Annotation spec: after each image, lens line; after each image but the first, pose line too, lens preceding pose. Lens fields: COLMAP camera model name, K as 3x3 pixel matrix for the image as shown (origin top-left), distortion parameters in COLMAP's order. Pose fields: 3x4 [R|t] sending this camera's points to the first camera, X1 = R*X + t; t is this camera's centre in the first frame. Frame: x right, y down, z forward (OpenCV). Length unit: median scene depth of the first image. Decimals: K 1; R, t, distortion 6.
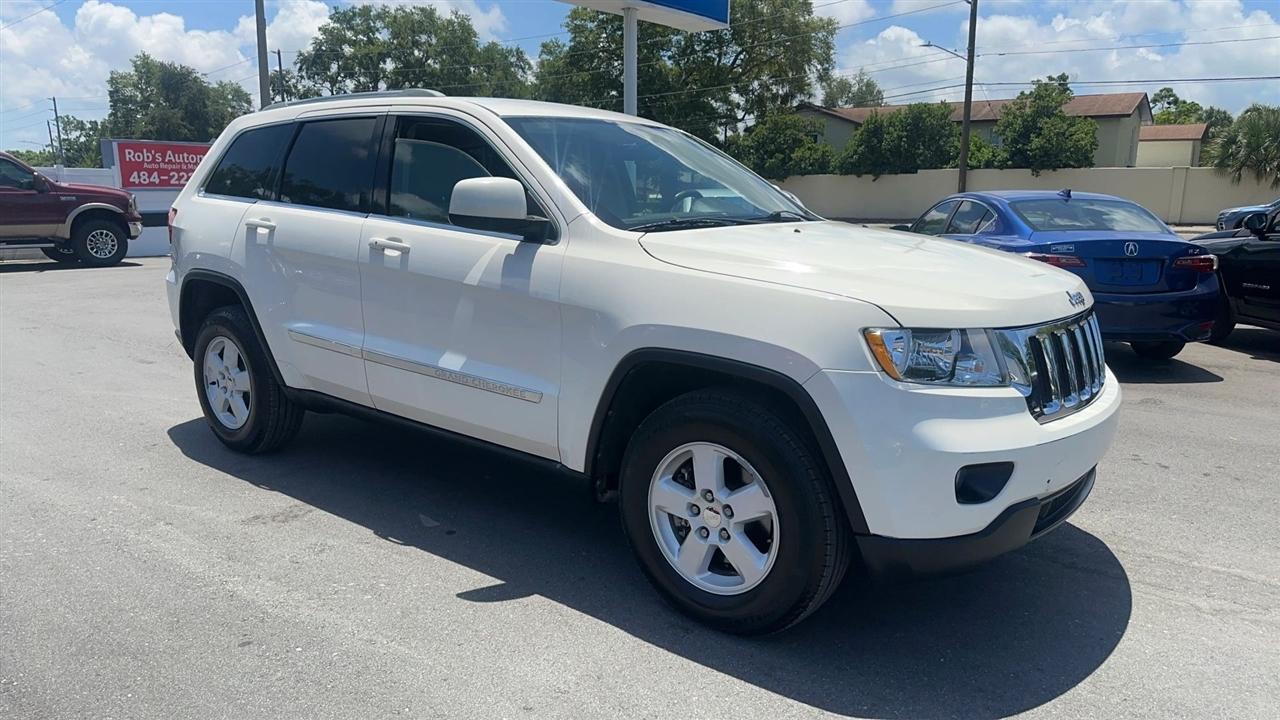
lens RADIAL K [[861.3, 0, 642.1], [0, 861.3, 368.4], [0, 0, 1]] dist [0.047602, -0.056813]
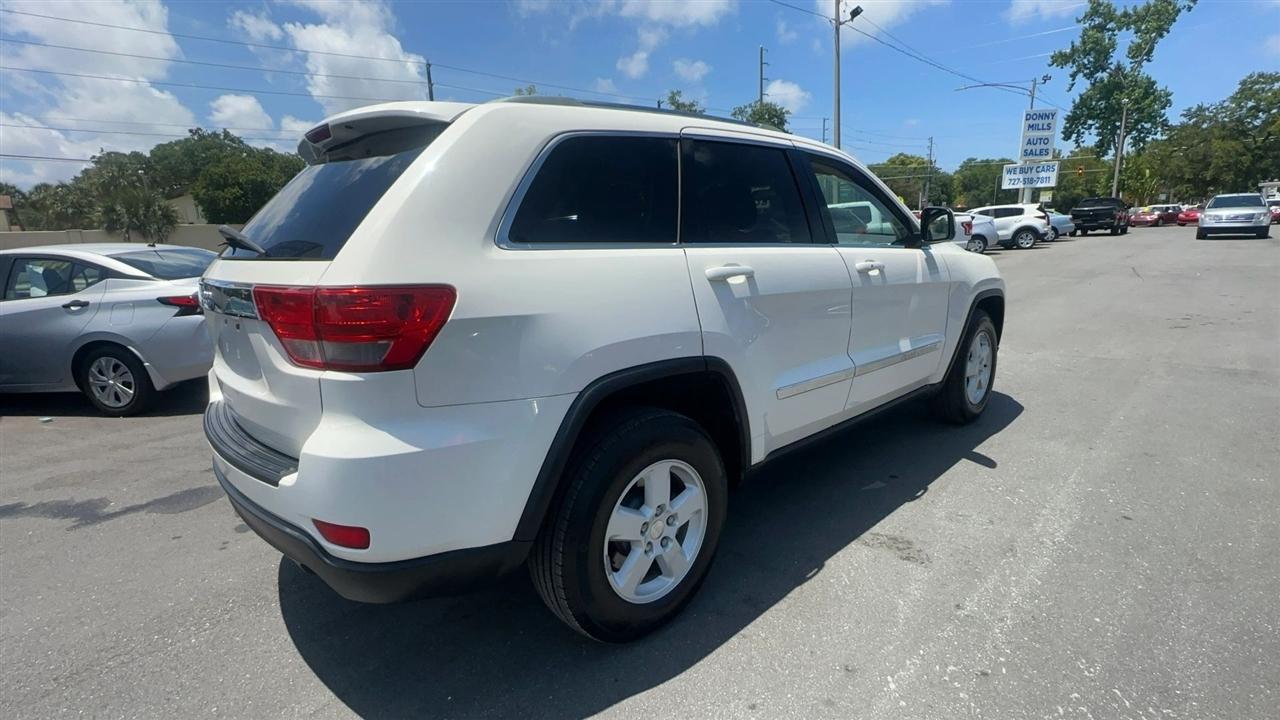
lens RADIAL K [[601.0, 0, 638.4], [0, 601.0, 358.3], [0, 0, 1]] dist [-0.001527, 0.000735]
pose [[0.153858, -0.220604, 0.963152, -0.243640], [0.239368, 0.954045, 0.180280, -0.052368], [-0.958661, 0.202810, 0.199592, 0.249401]]
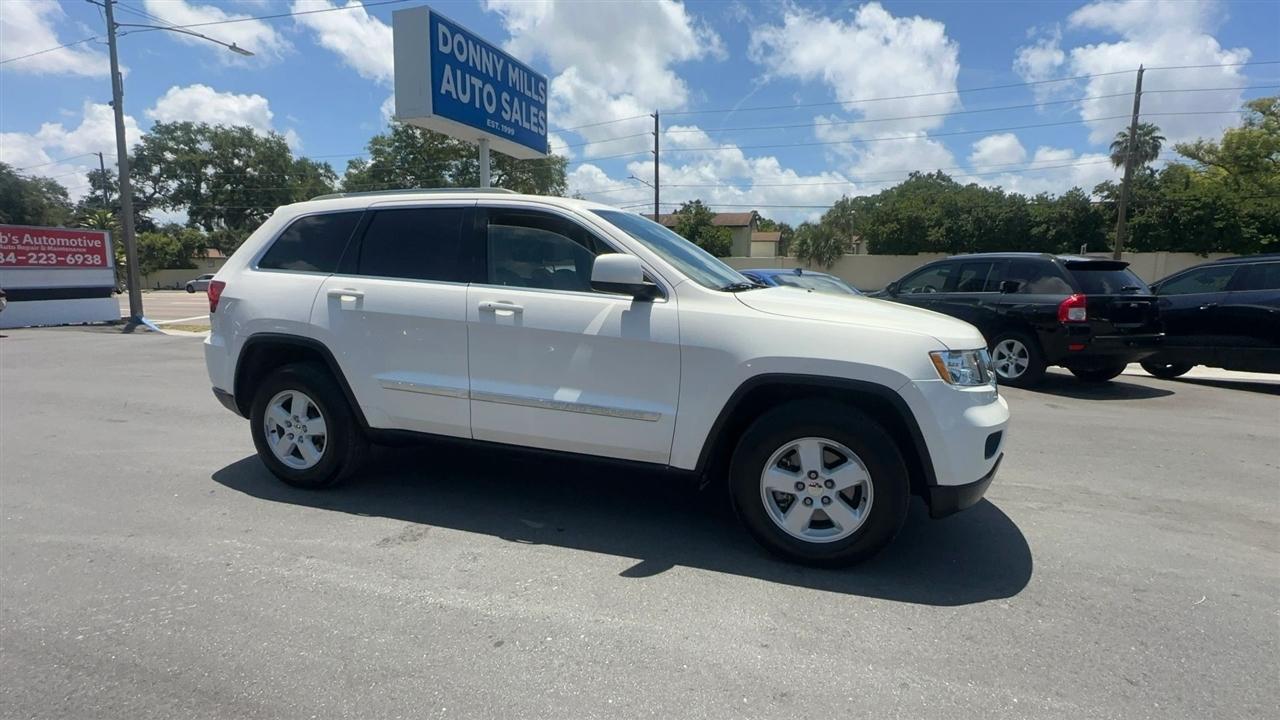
lens RADIAL K [[601.0, 0, 638.4], [0, 601.0, 358.3], [0, 0, 1]] dist [-0.001527, 0.000735]
pose [[0.940201, -0.047554, 0.337285, -0.086636], [0.066860, 0.996708, -0.045850, -0.003060], [-0.333995, 0.065659, 0.940285, 0.024471]]
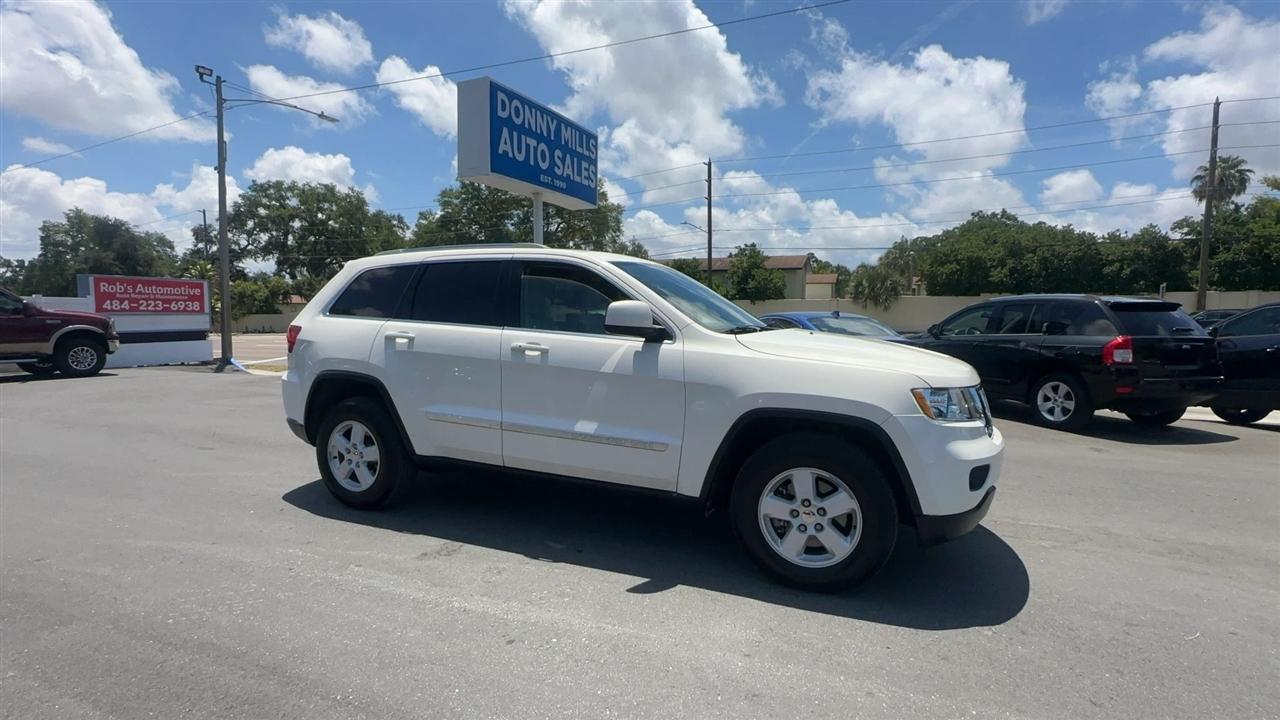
lens RADIAL K [[601.0, 0, 638.4], [0, 601.0, 358.3], [0, 0, 1]] dist [-0.001527, 0.000735]
pose [[0.967805, -0.021970, 0.250739, -0.079036], [0.053917, 0.991155, -0.121262, 0.000989], [-0.245858, 0.130878, 0.960430, 0.001629]]
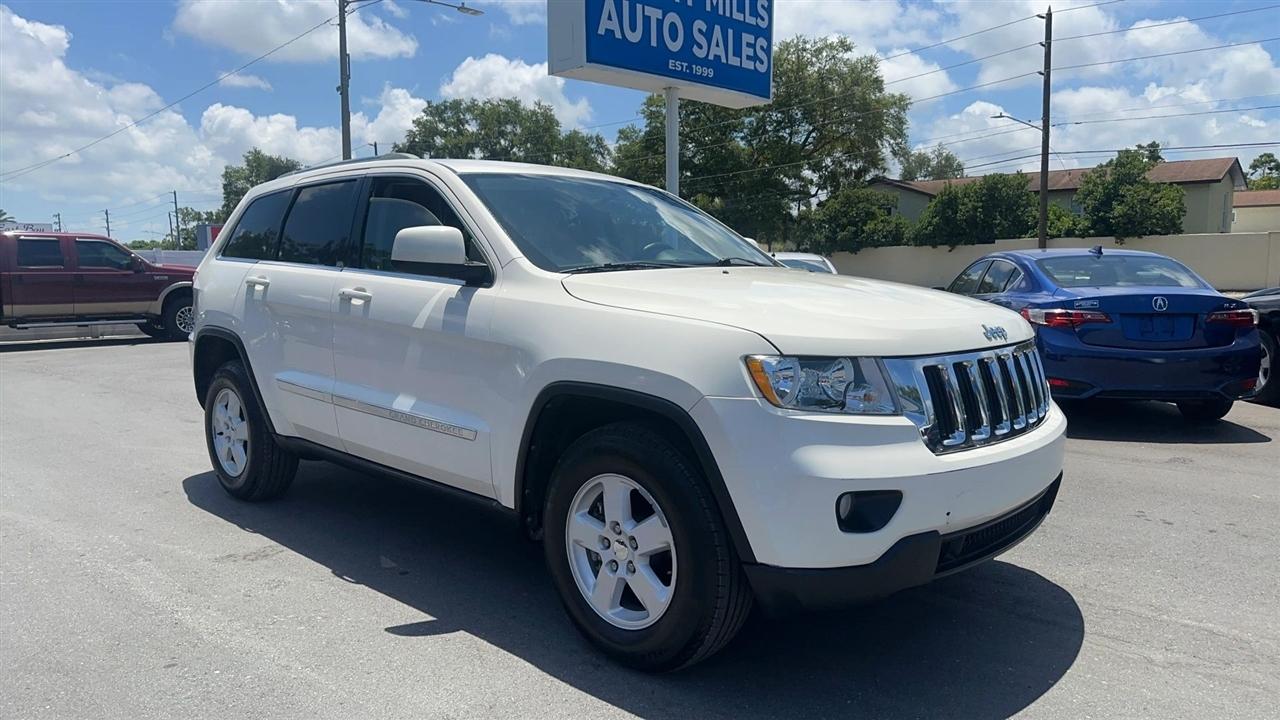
lens RADIAL K [[859.2, 0, 643.7], [0, 859.2, 369.0], [0, 0, 1]] dist [0.060266, -0.067853]
pose [[0.995618, -0.005391, -0.093362, 0.033741], [-0.002726, 0.996240, -0.086596, 0.008260], [0.093478, 0.086471, 0.991859, -0.001438]]
